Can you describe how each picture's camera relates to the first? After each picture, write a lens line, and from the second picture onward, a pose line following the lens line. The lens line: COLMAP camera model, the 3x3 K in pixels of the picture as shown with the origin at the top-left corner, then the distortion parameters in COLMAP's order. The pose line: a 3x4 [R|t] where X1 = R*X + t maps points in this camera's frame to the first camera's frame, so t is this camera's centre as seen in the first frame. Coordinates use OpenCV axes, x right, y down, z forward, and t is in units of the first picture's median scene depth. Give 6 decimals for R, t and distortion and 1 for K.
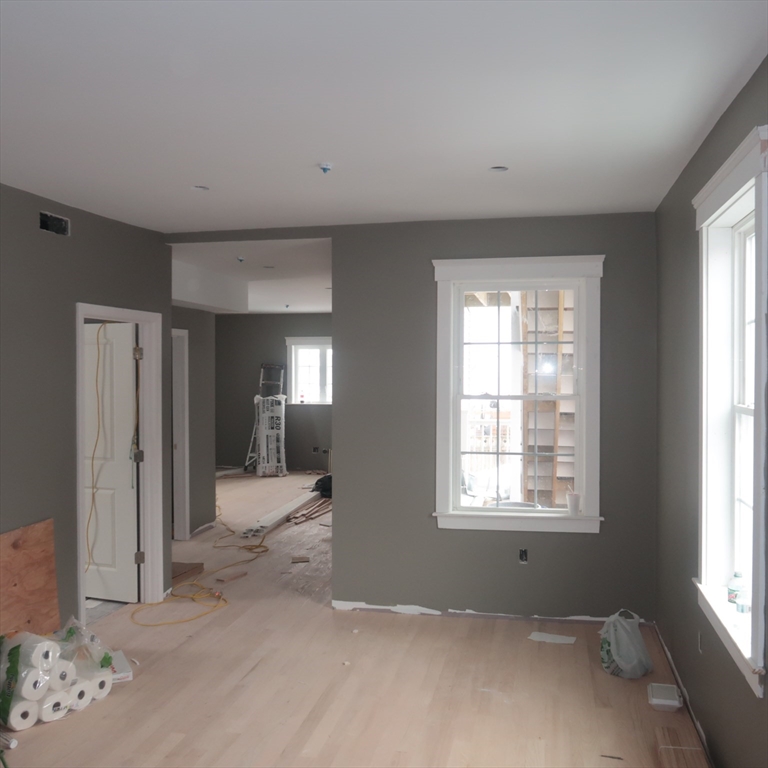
lens RADIAL K [[805.9, 0, 384.9], [0, 805.9, 378.2], [0, 0, 1]] dist [-0.021092, 0.000000]
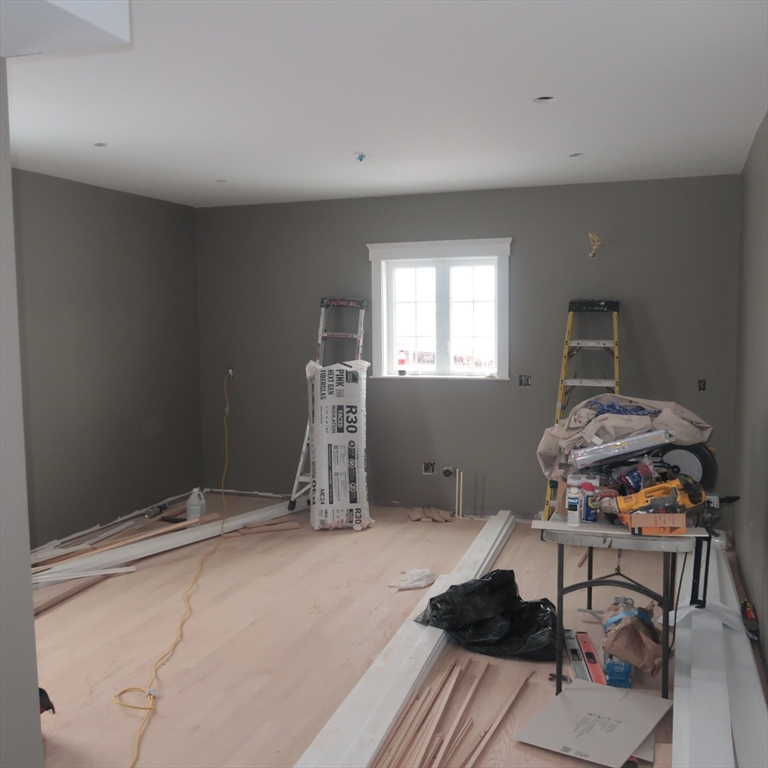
lens RADIAL K [[805.9, 0, 384.3], [0, 805.9, 383.5], [0, 0, 1]] dist [-0.021092, 0.000000]
pose [[0.990134, 0.000697, -0.140122, -0.044440], [0.010518, 0.996797, 0.079277, -0.004219], [0.139729, -0.079968, 0.986955, 0.517247]]
